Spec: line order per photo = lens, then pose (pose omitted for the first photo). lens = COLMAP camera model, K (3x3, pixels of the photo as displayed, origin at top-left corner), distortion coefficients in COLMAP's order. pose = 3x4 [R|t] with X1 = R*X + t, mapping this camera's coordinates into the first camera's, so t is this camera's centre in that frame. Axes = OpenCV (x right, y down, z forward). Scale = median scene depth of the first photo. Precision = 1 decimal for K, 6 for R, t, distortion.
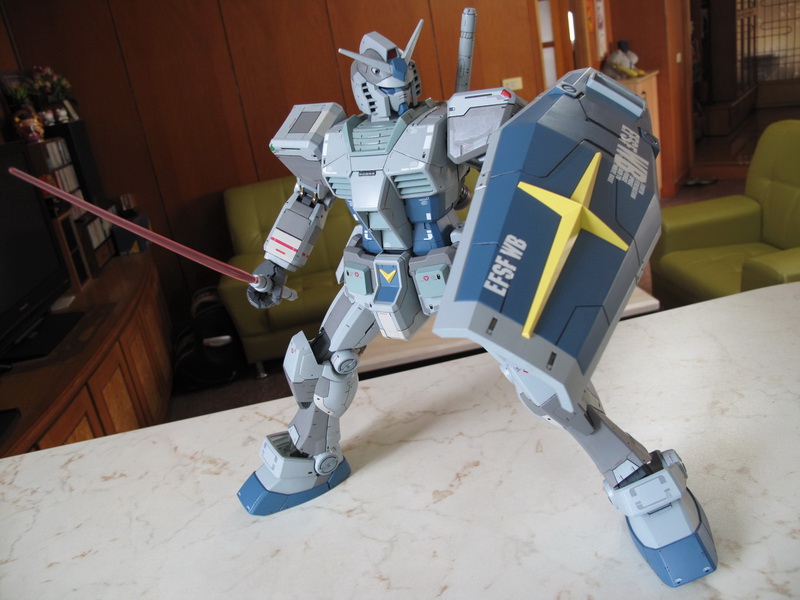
lens RADIAL K [[669.4, 0, 403.3], [0, 669.4, 299.9], [0, 0, 1]] dist [-0.141544, 0.100693]
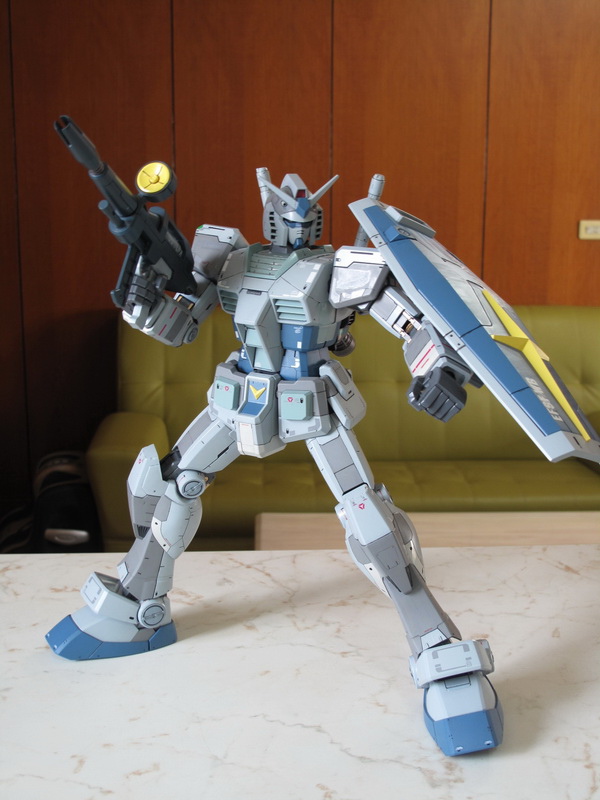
lens RADIAL K [[1154.7, 0, 300.0], [0, 1154.7, 400.0], [0, 0, 1]] dist [-0.054548, 0.004758]
pose [[0.980735, 0.185258, -0.061946, -0.018228], [-0.191751, 0.973537, -0.124326, 0.031605], [0.037275, 0.133809, 0.990306, -0.111034]]
